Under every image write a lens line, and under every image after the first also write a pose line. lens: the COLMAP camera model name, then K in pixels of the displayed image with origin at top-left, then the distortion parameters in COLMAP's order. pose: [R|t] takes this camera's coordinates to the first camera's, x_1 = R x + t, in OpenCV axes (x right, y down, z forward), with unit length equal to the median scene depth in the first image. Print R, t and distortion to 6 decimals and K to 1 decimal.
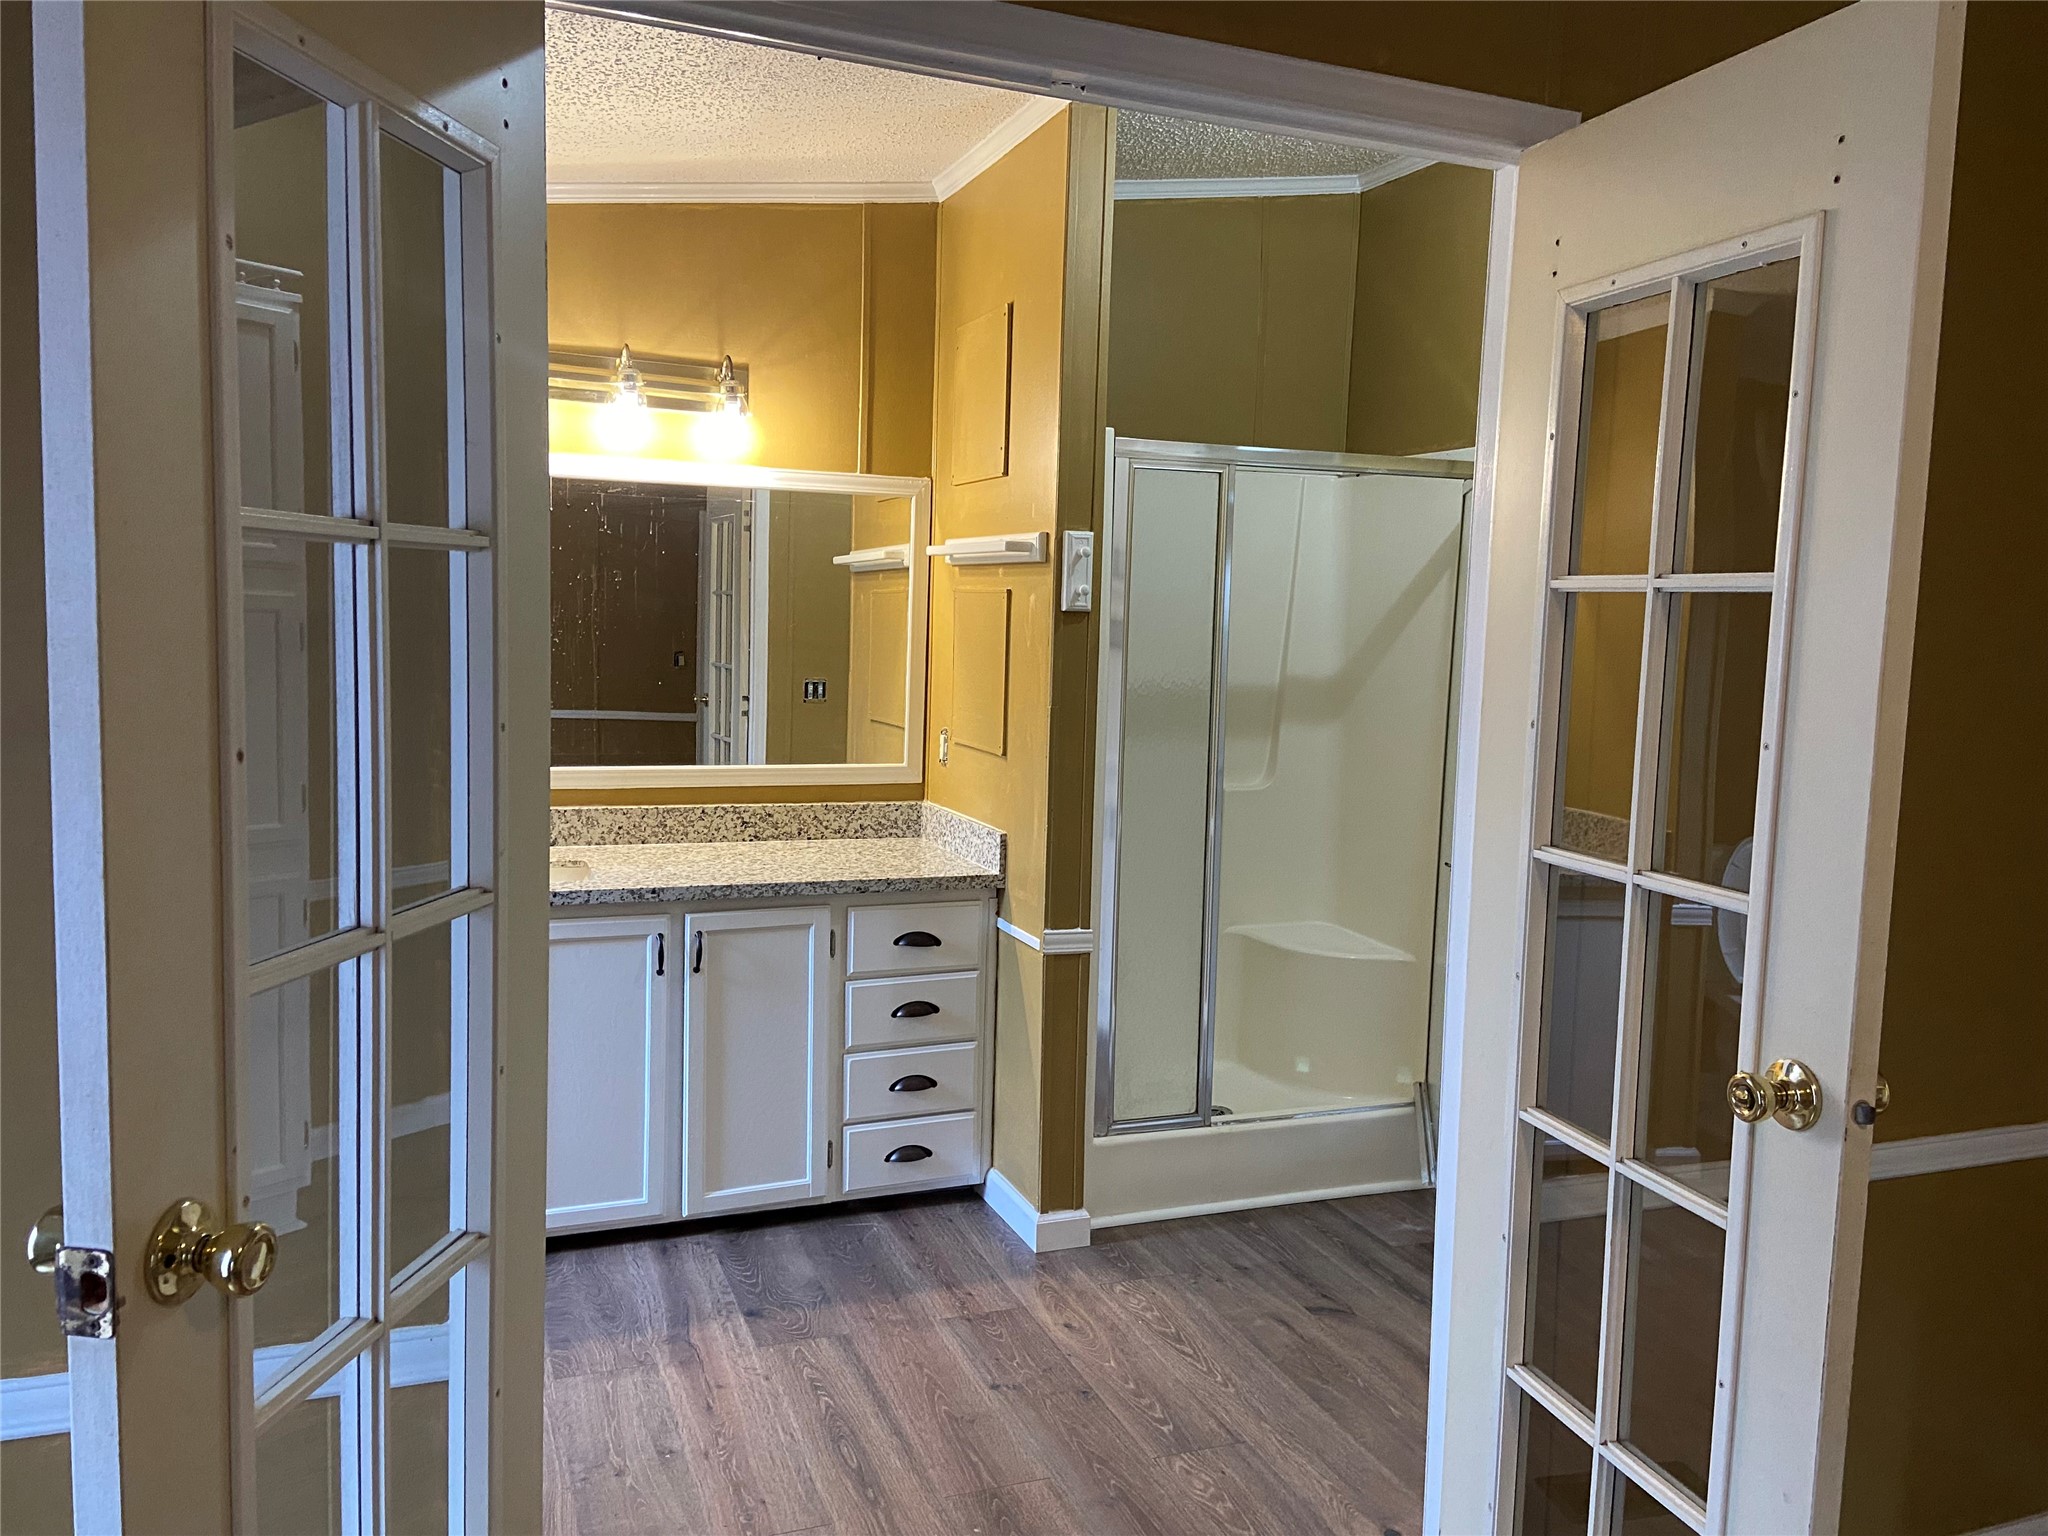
lens RADIAL K [[1544.0, 0, 1030.7], [0, 1544.0, 764.2], [0, 0, 1]] dist [-0.040789, -0.006121]
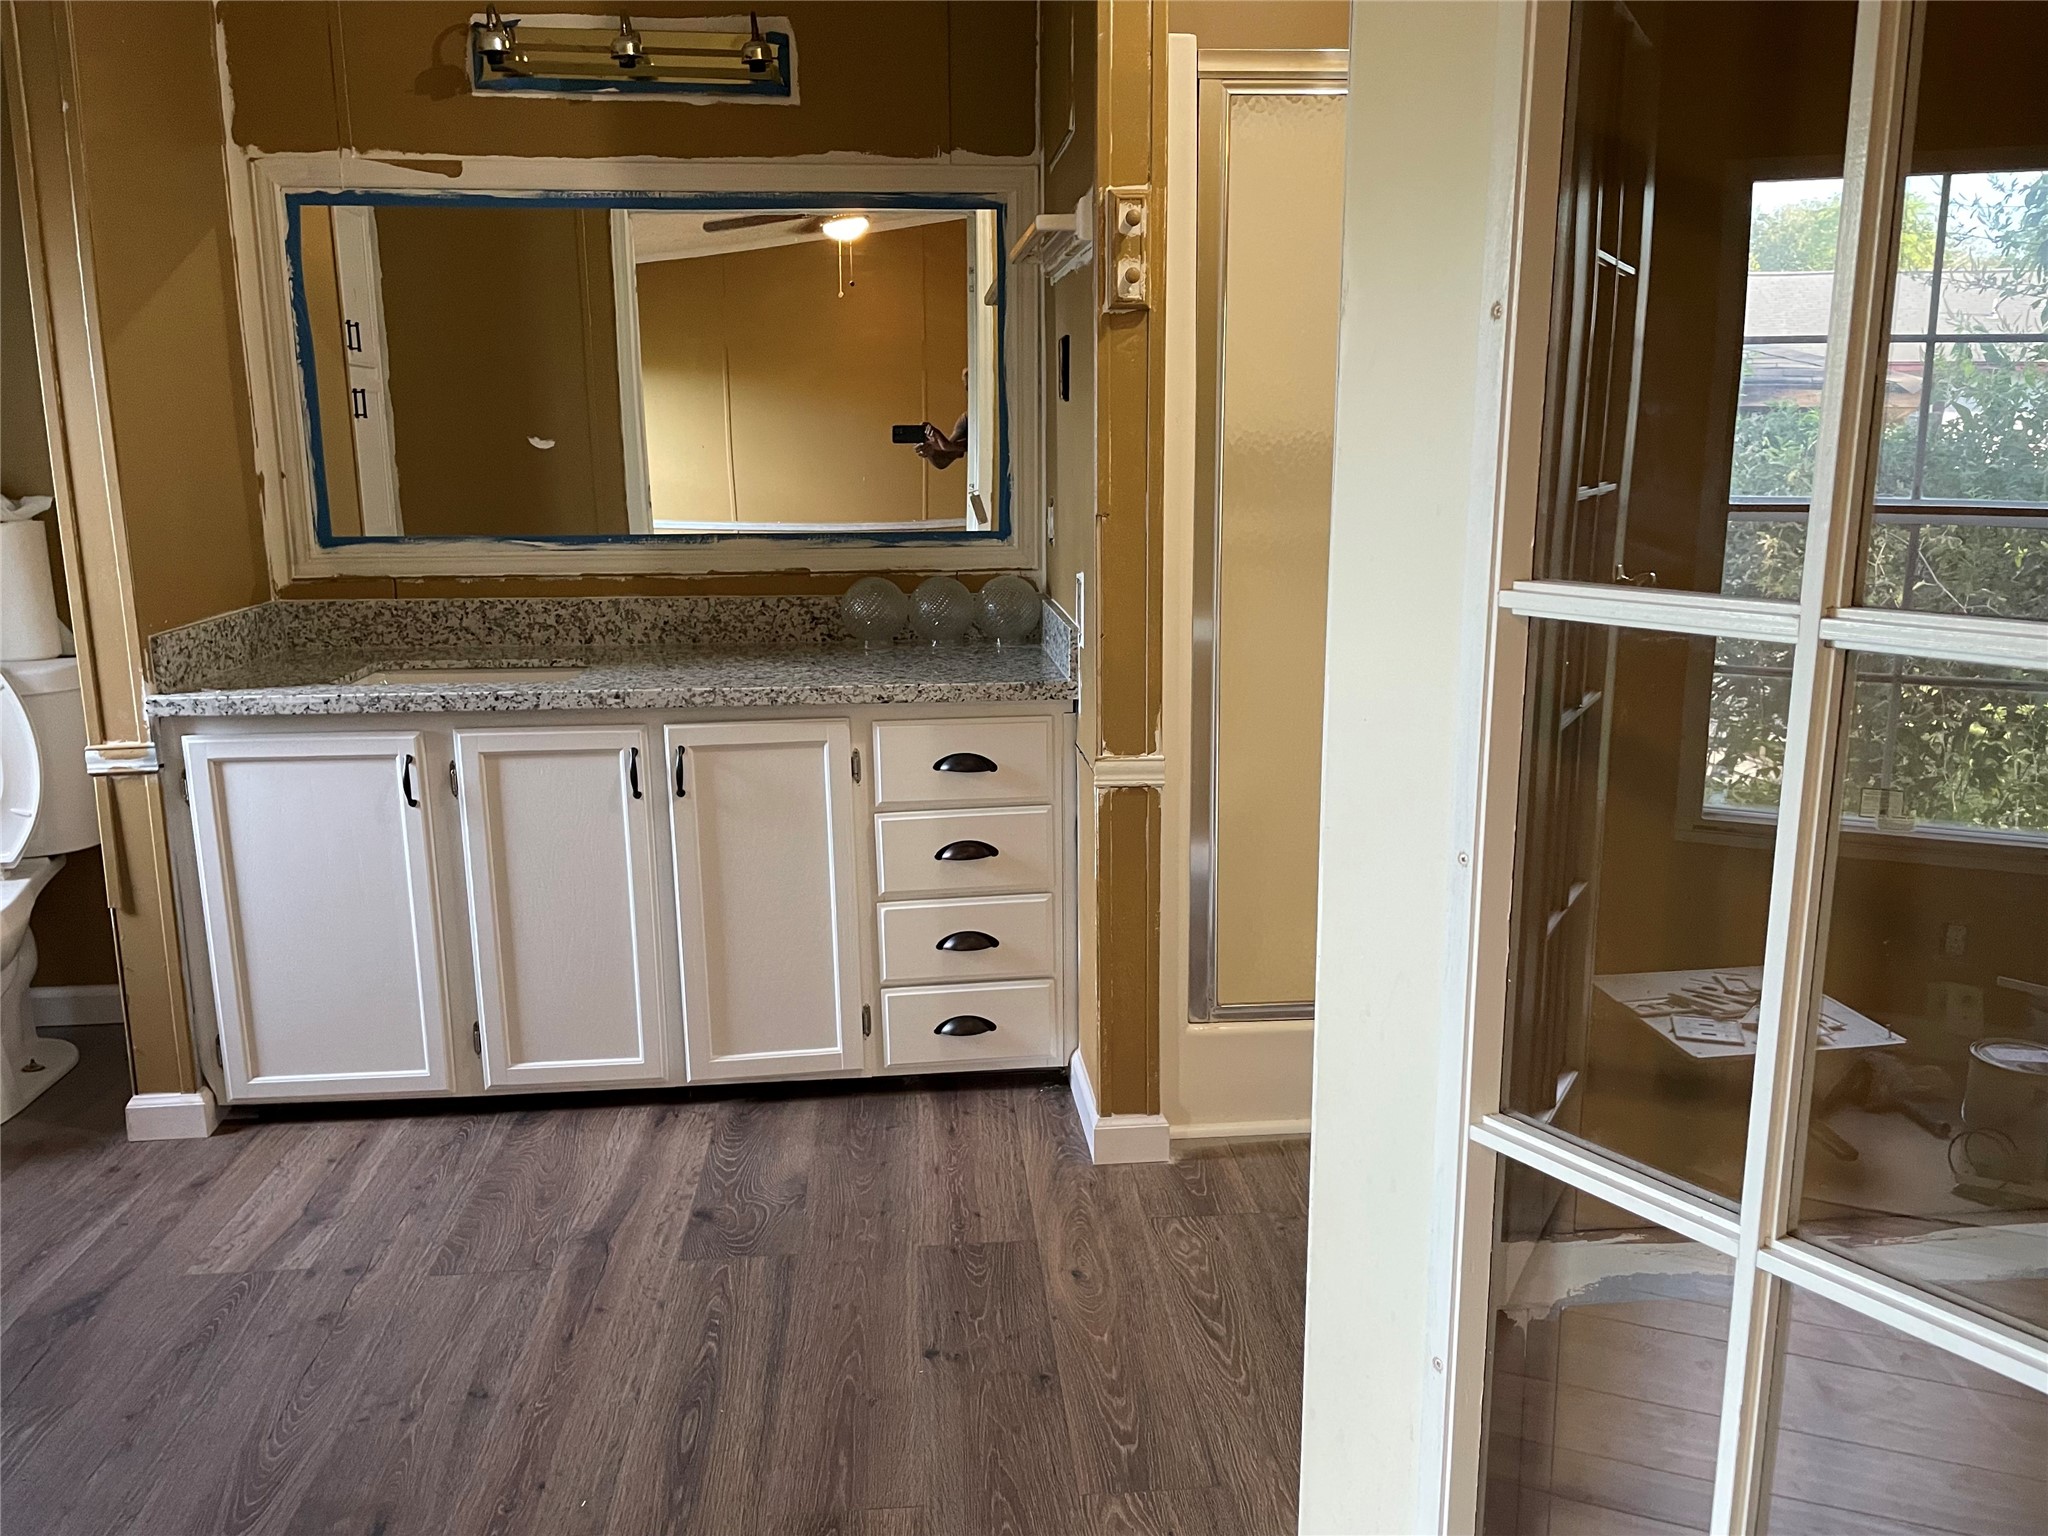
lens RADIAL K [[1555.8, 0, 1020.6], [0, 1555.8, 766.3], [0, 0, 1]] dist [-0.033600, -0.014391]
pose [[0.960633, 0.030364, -0.276157, 0.178296], [0.002559, 0.993000, 0.118083, 0.021194], [0.277809, -0.114141, 0.953831, 0.251698]]
